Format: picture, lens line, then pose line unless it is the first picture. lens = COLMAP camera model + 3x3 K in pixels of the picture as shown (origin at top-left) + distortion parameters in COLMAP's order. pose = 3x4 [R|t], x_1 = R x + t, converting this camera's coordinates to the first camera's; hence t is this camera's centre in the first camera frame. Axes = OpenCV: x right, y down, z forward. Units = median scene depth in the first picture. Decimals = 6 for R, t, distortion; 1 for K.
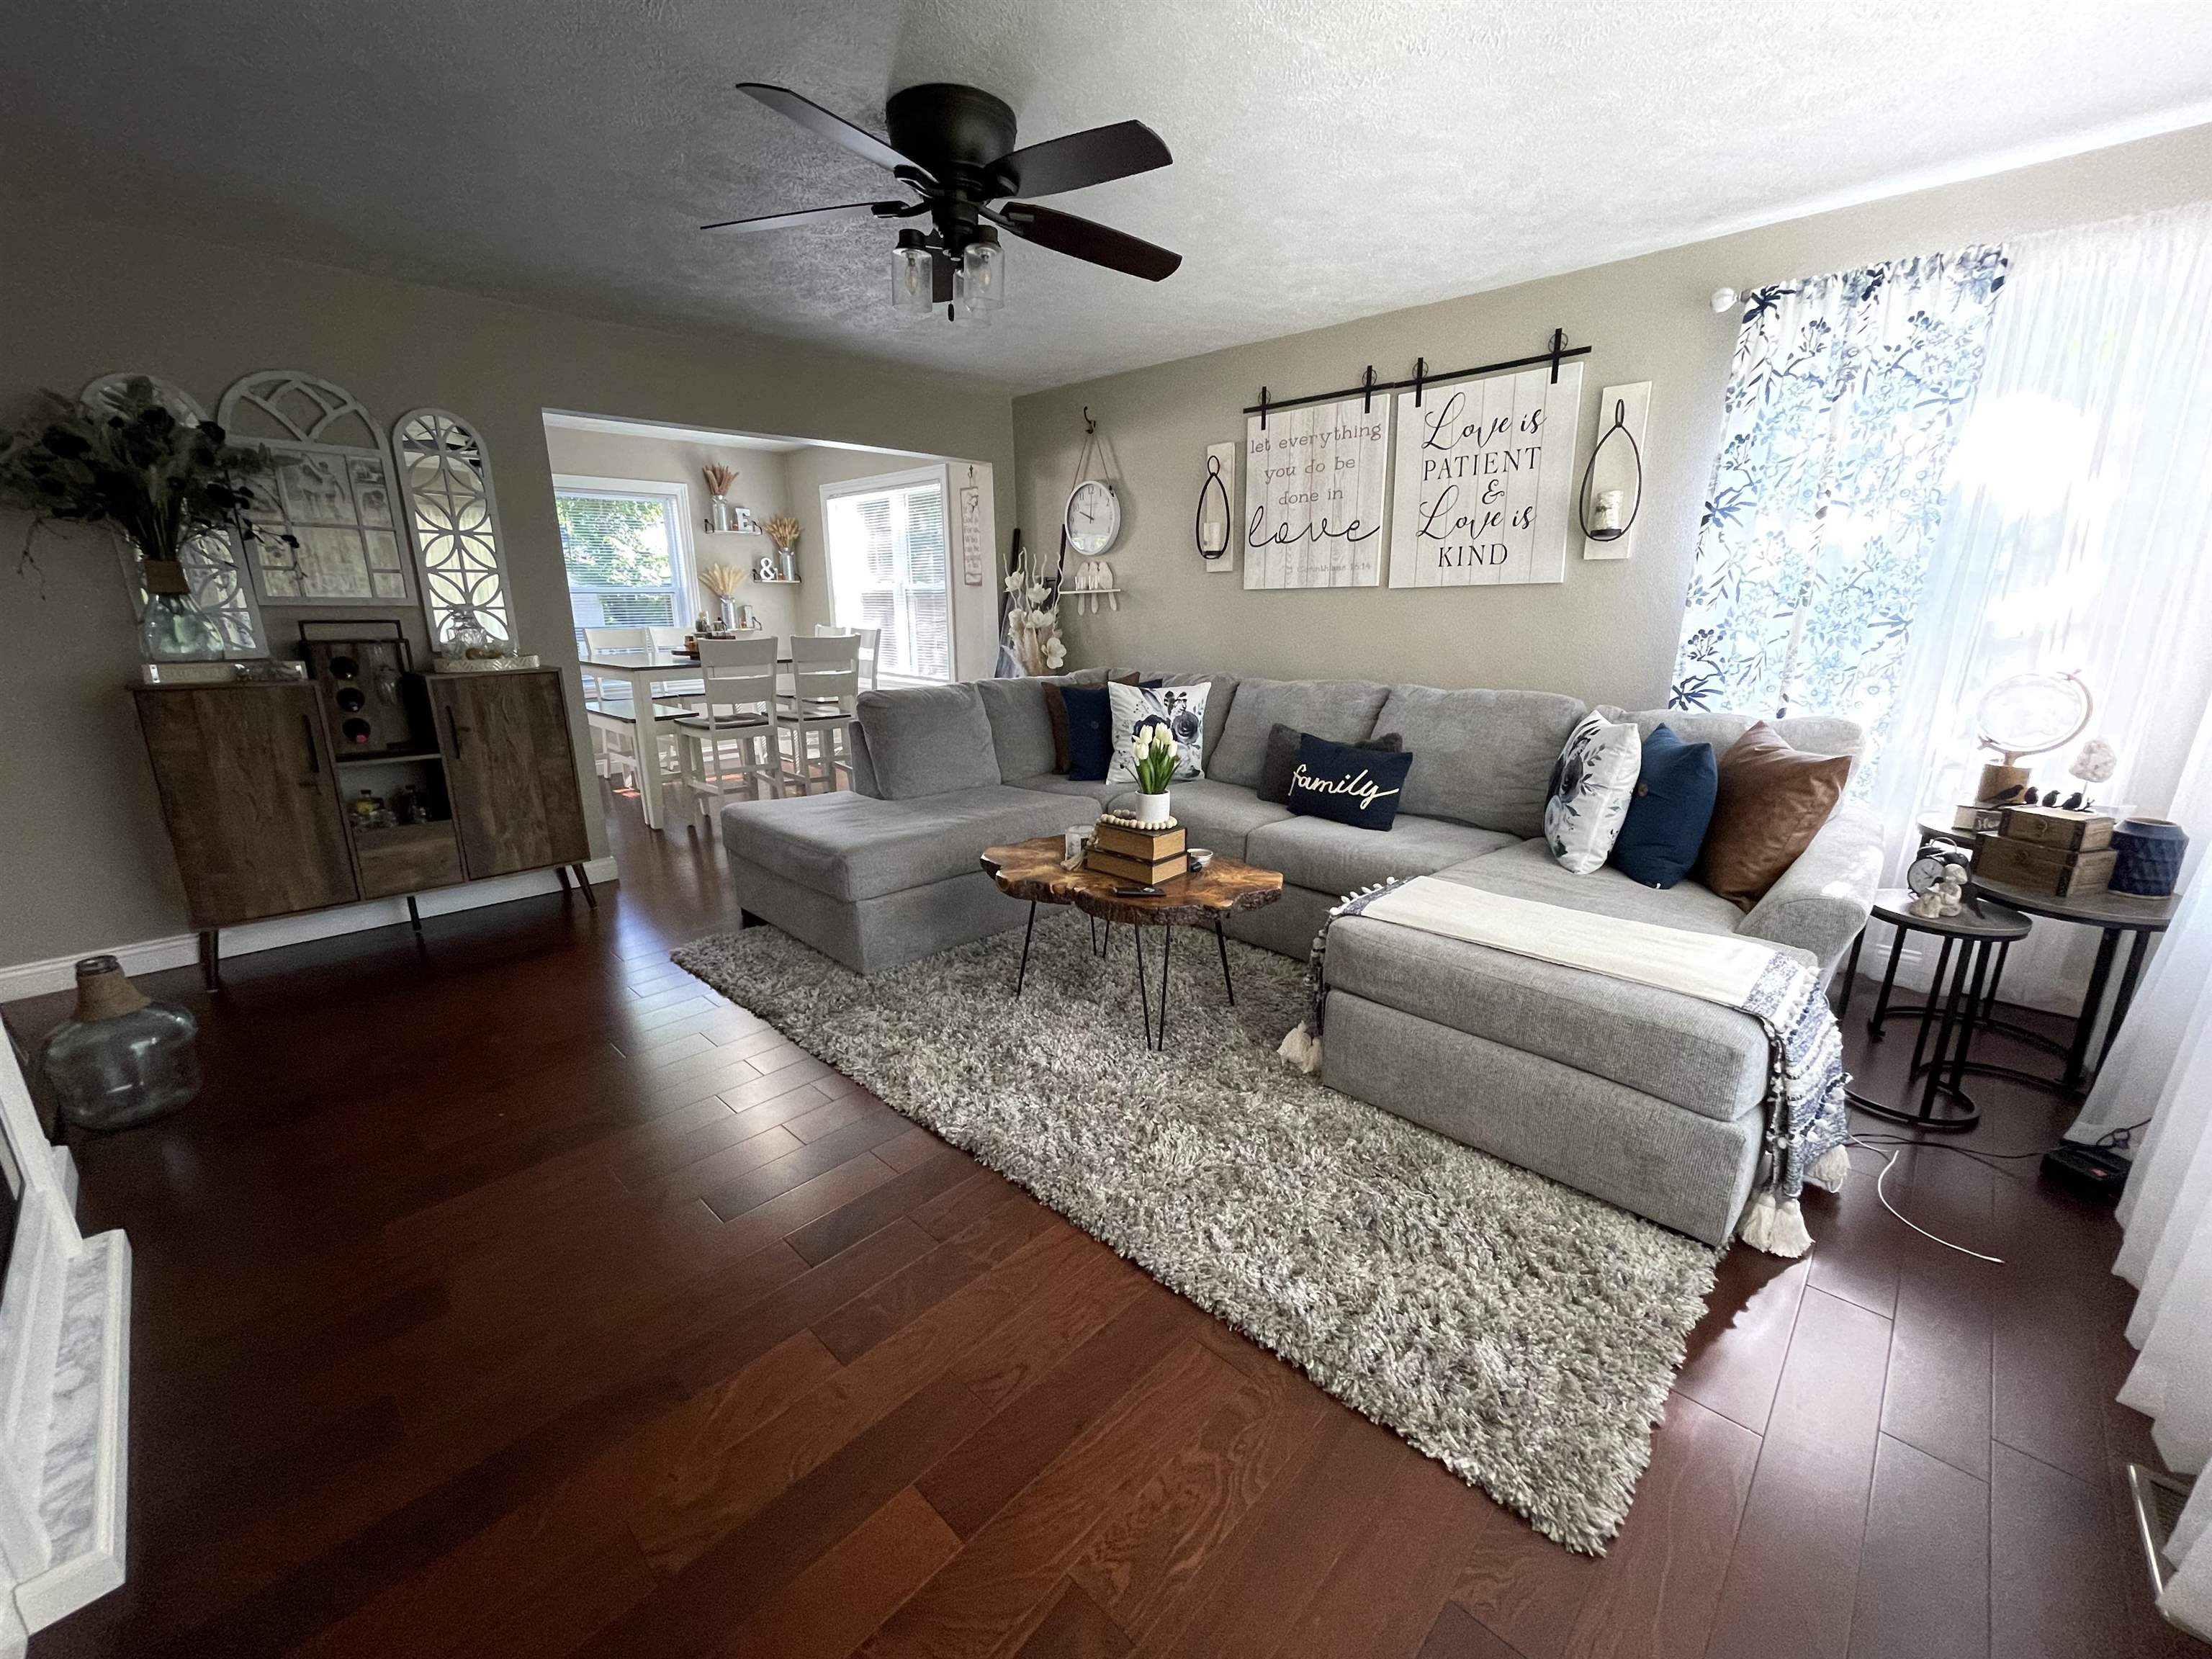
lens RADIAL K [[893.6, 0, 1103.0], [0, 893.6, 829.3], [0, 0, 1]] dist [-0.002471, 0.000290]
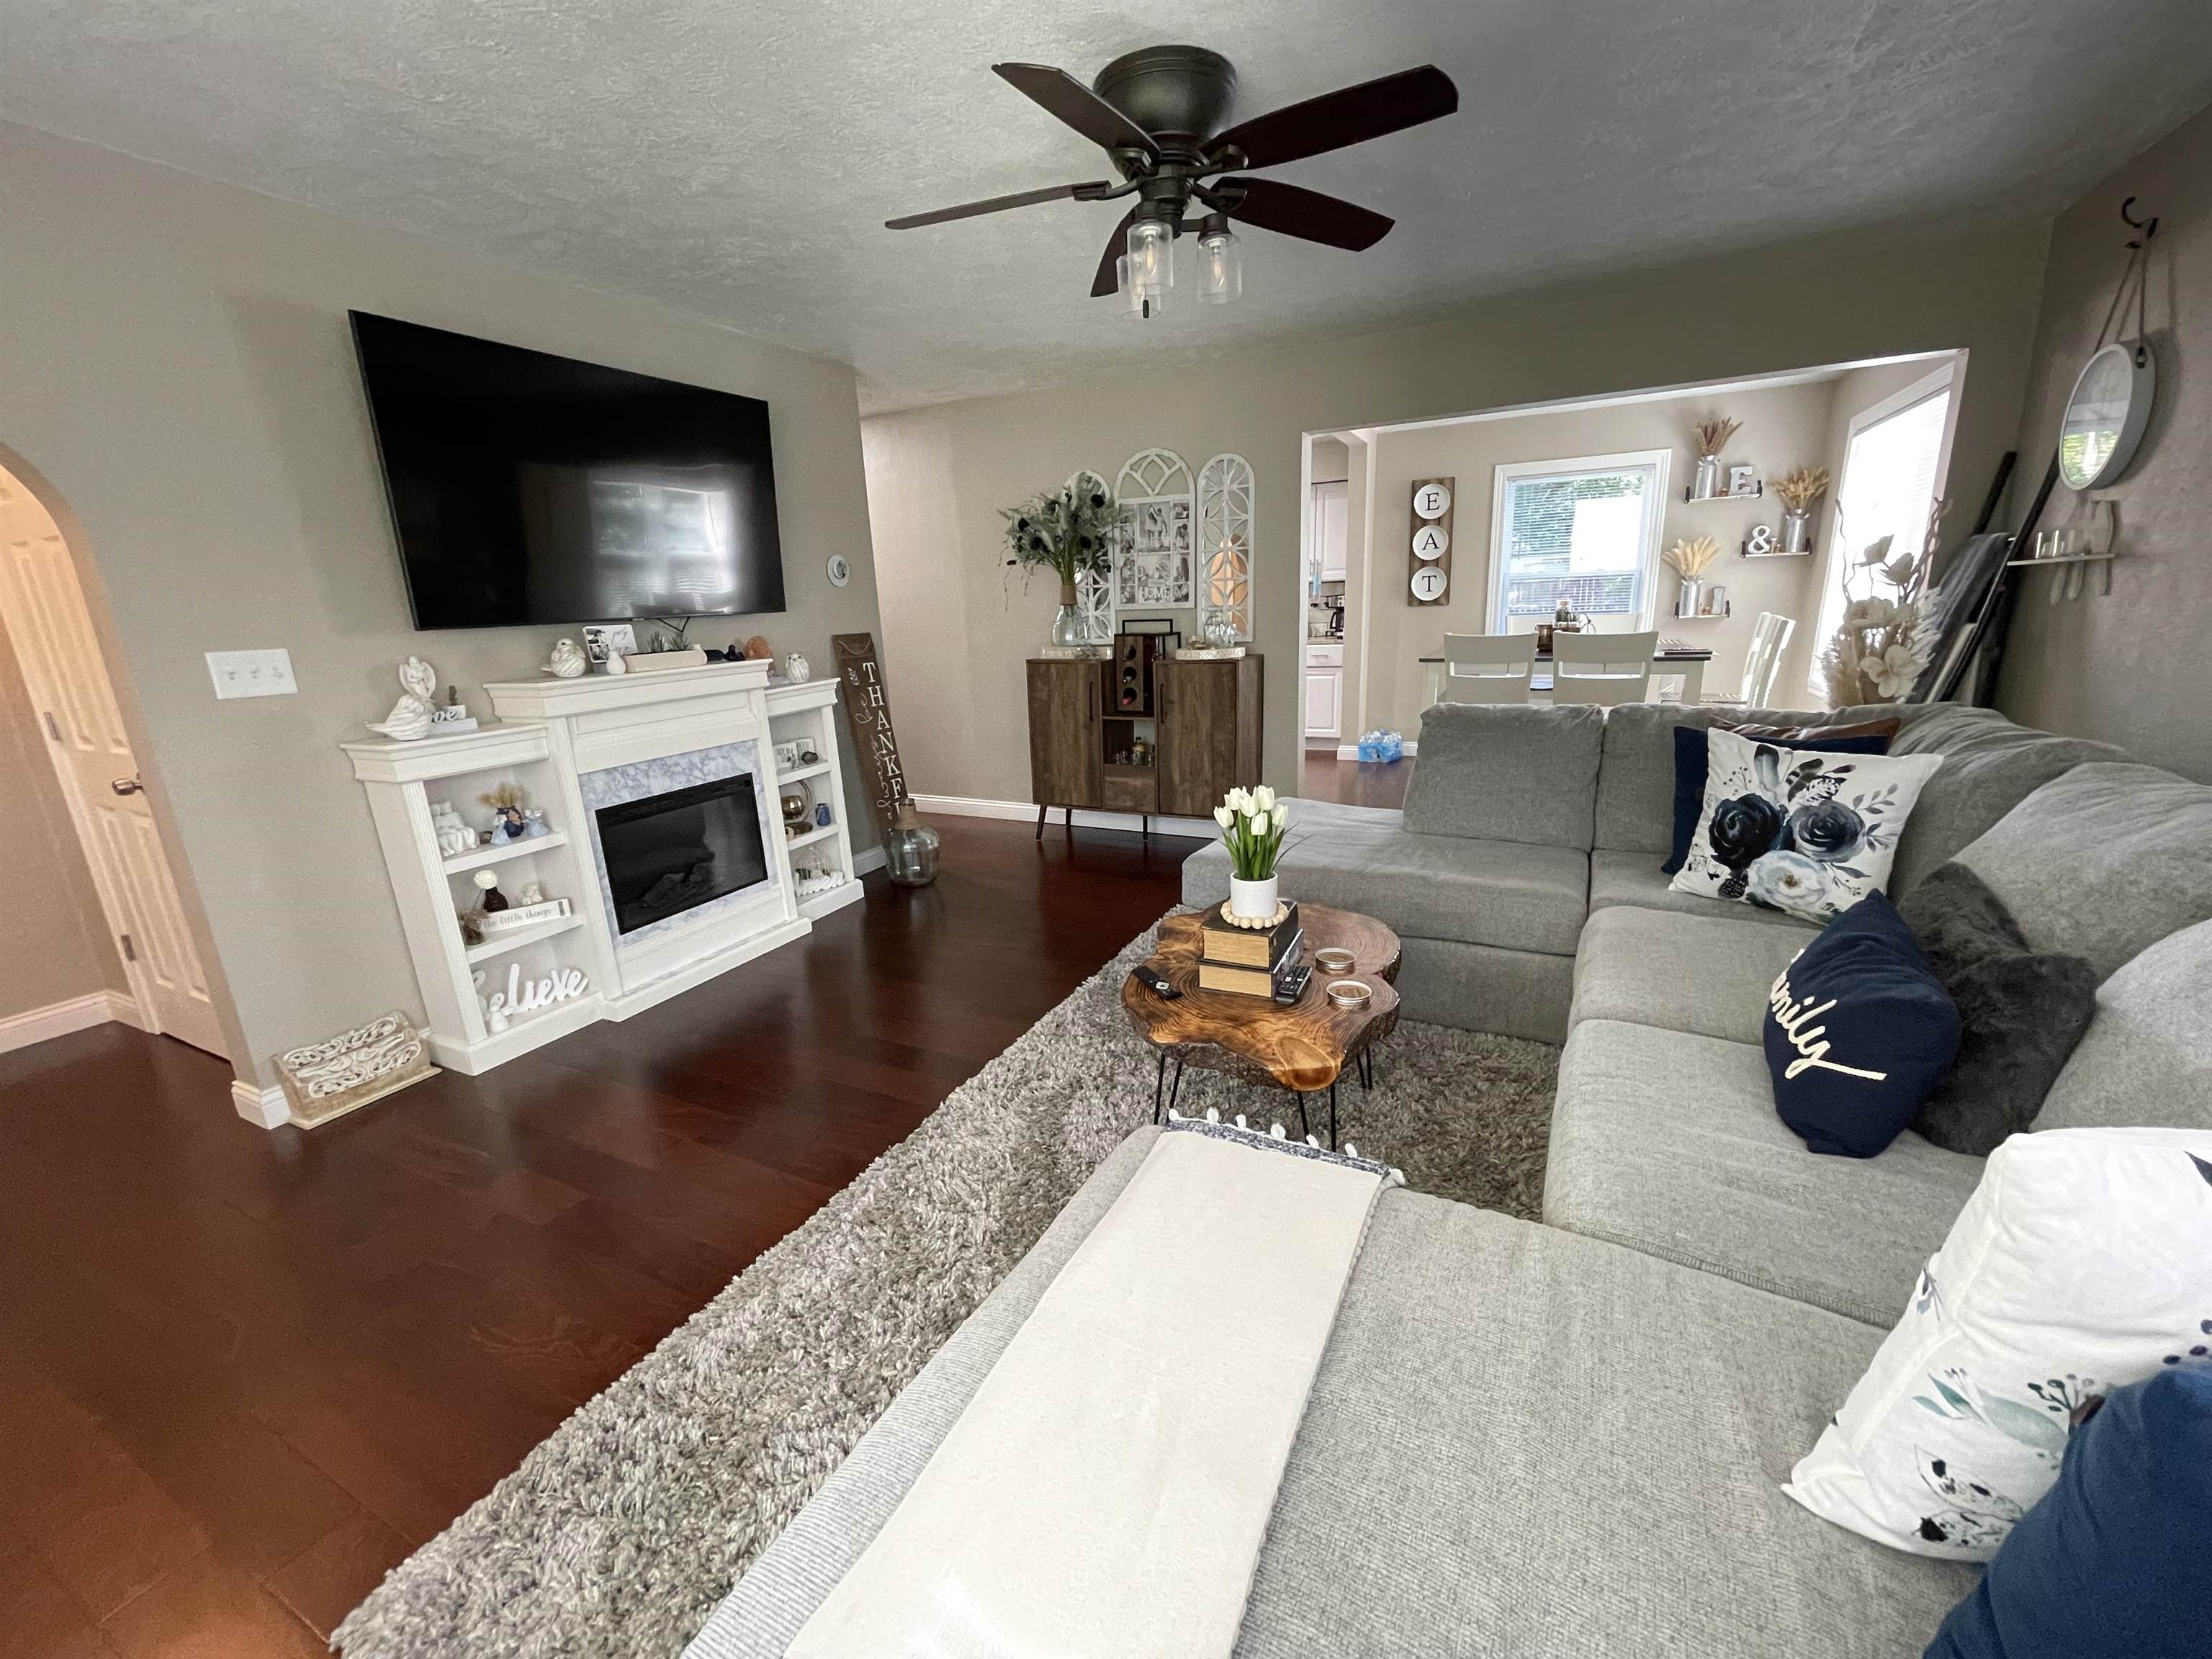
lens RADIAL K [[893.6, 0, 1090.0], [0, 893.6, 835.8], [0, 0, 1]] dist [-0.002471, 0.000290]
pose [[0.281818, 0.235412, -0.930140, 0.425353], [-0.201163, 0.962384, 0.182623, -0.110198], [0.938143, 0.135643, 0.318573, 0.387837]]
